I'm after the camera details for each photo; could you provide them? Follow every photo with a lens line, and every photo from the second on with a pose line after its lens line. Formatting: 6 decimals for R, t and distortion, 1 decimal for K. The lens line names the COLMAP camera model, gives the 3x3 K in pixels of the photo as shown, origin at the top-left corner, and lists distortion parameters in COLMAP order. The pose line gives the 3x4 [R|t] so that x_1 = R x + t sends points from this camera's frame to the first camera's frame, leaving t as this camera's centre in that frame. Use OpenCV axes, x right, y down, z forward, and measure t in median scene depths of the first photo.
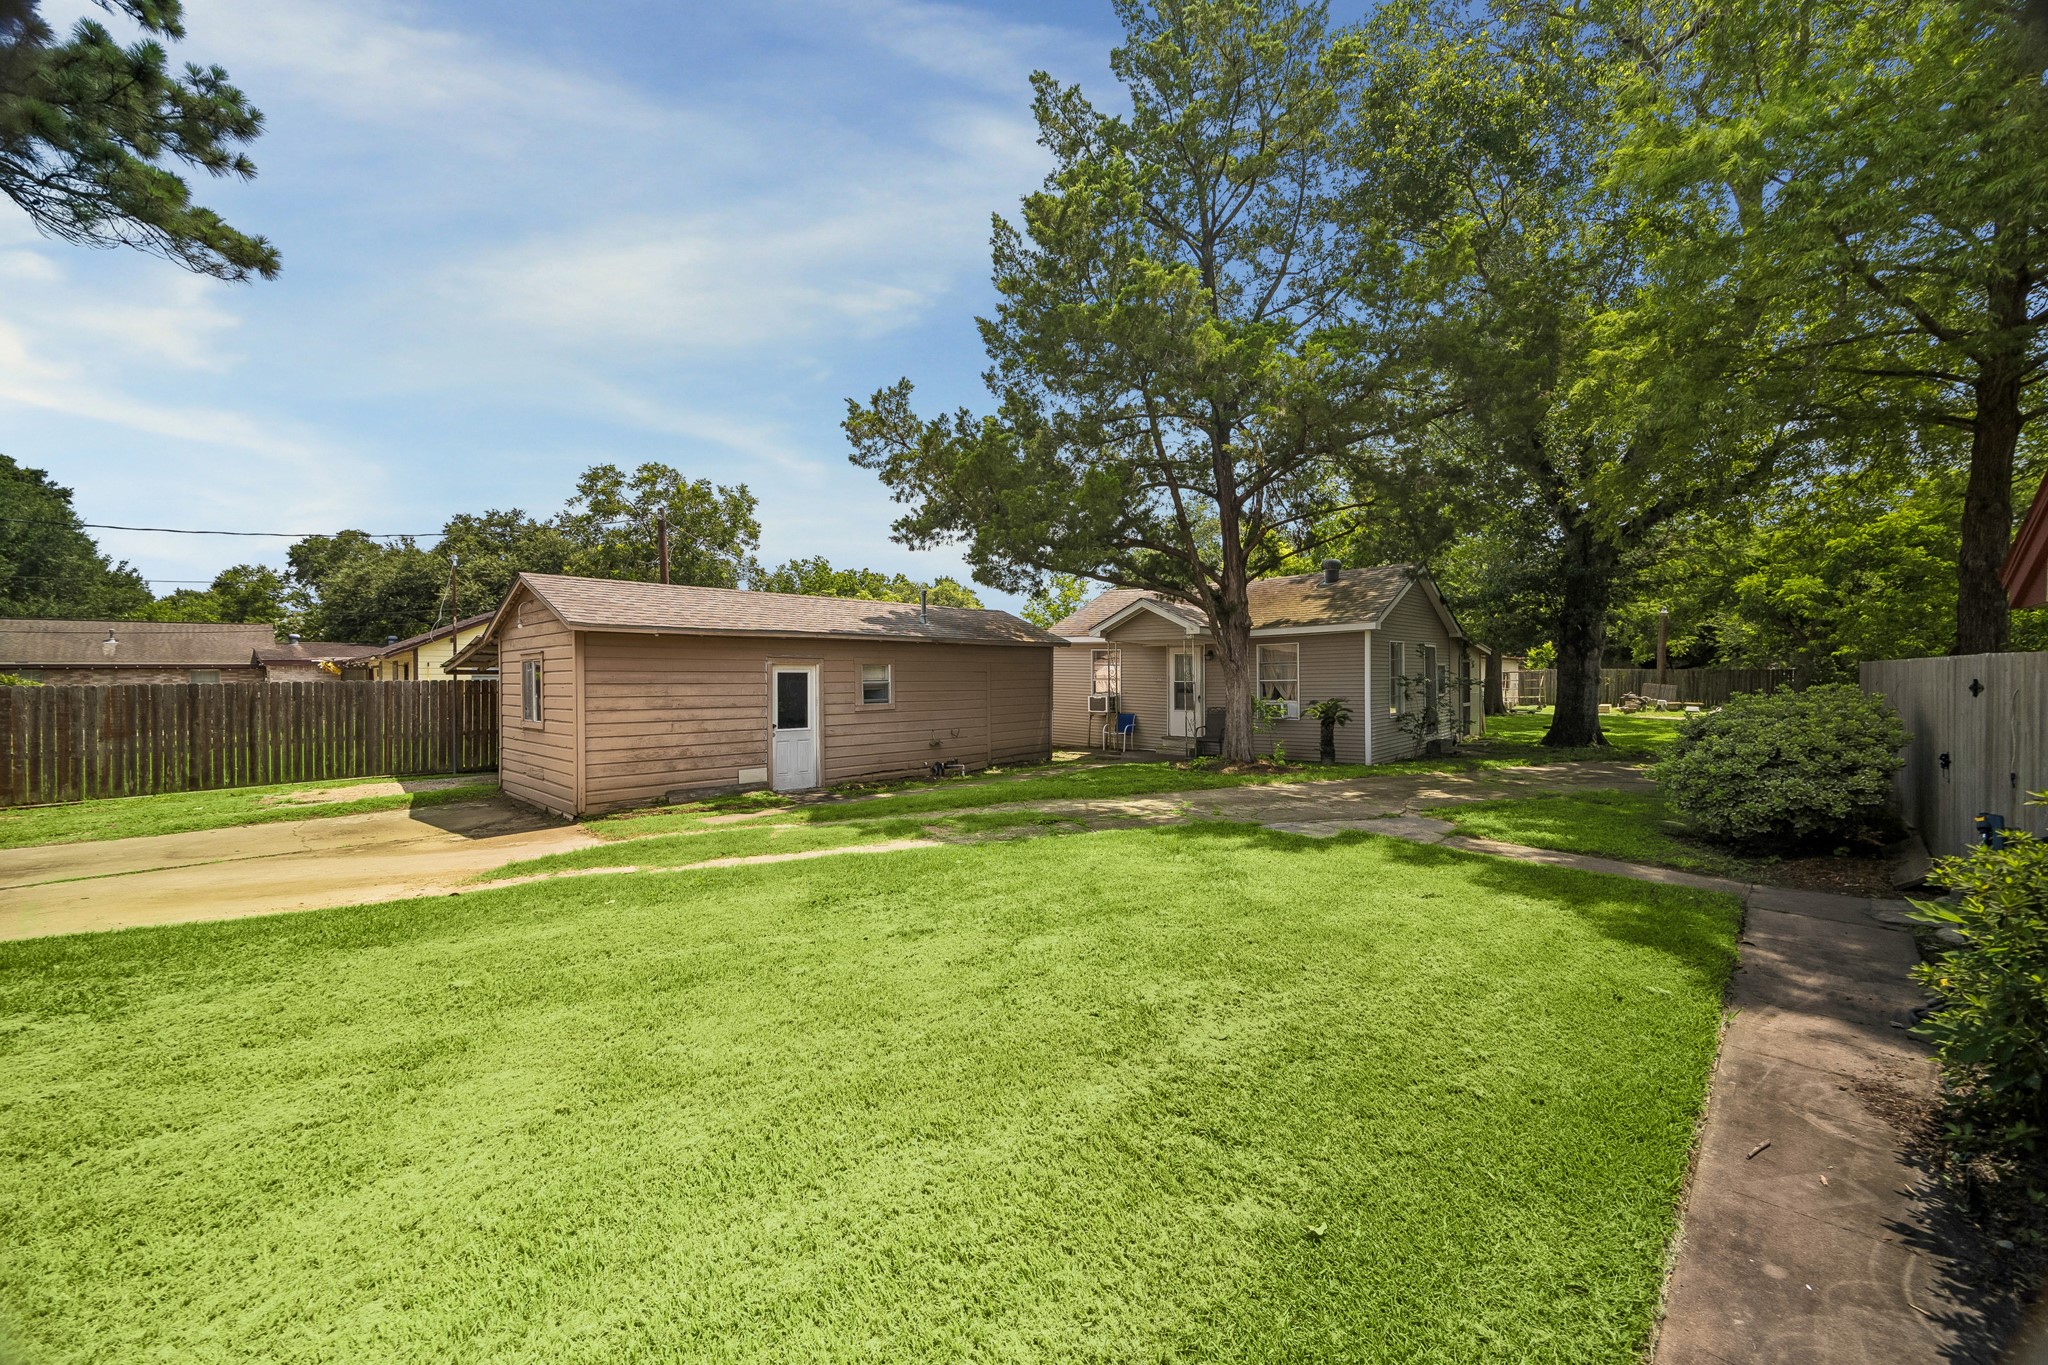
lens RADIAL K [[790.4, 0, 1019.0], [0, 790.4, 678.0], [0, 0, 1]] dist [-0.003411, 0.000375]
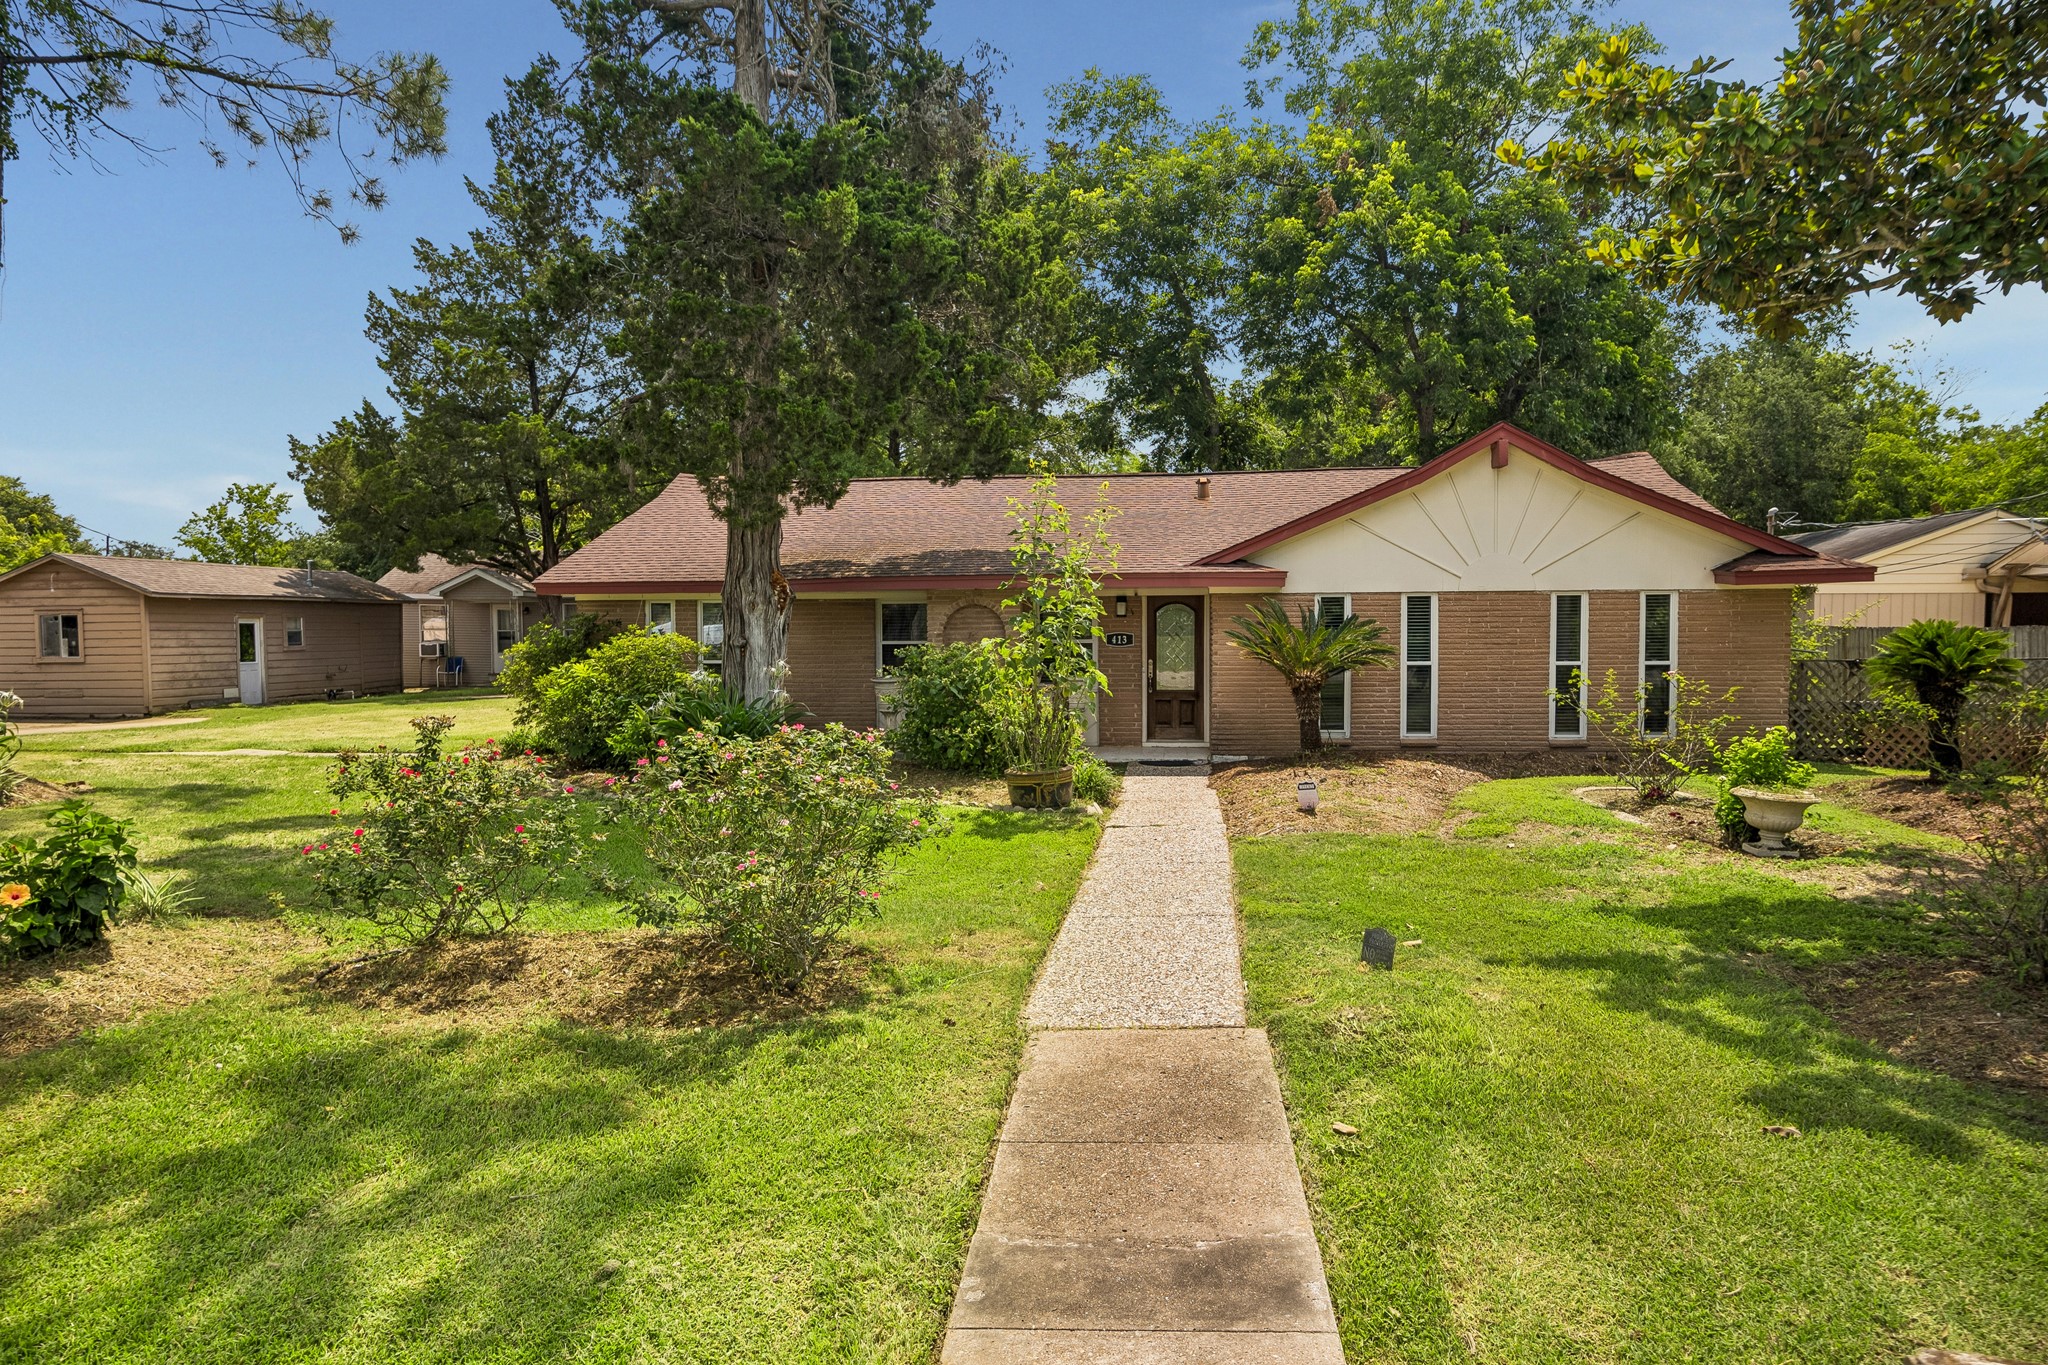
lens RADIAL K [[1376.2, 0, 1020.7], [0, 1376.2, 675.4], [0, 0, 1]] dist [-0.003950, -0.003478]
pose [[0.795327, -0.024534, 0.605684, -0.628066], [0.008522, 0.999534, 0.029298, 0.024779], [-0.606120, -0.018140, 0.795166, -1.693639]]
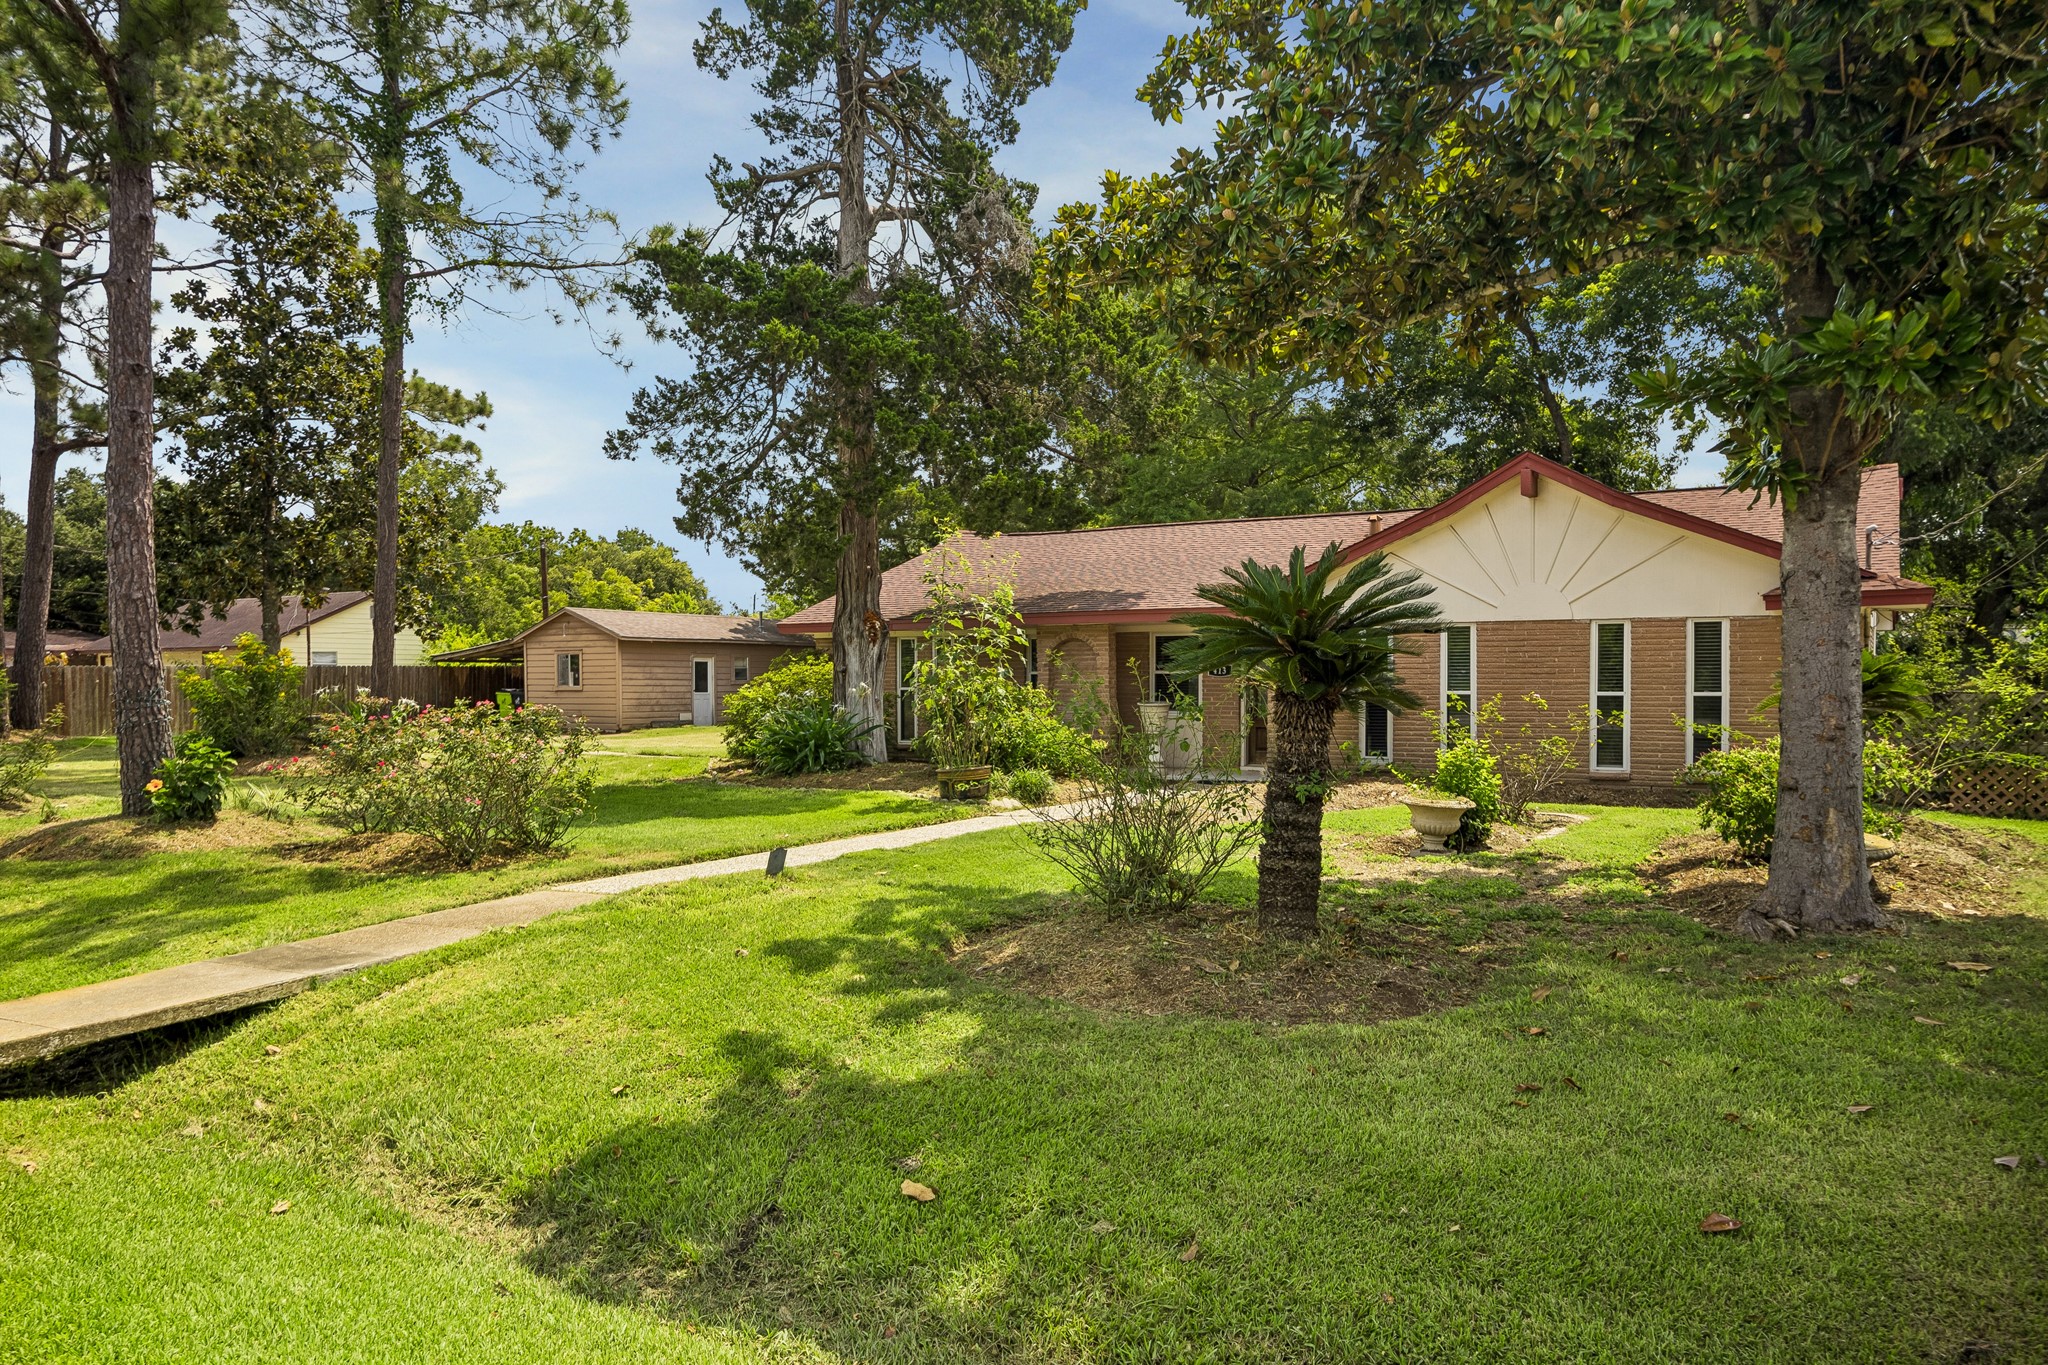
lens RADIAL K [[1436.1, 0, 1024.8], [0, 1436.1, 685.1], [0, 0, 1]] dist [0.002423, 0.000811]
pose [[0.978417, 0.000723, 0.206639, -0.222034], [-0.000112, 0.999996, -0.002964, 0.052239], [-0.206640, 0.002877, 0.978413, -2.165870]]
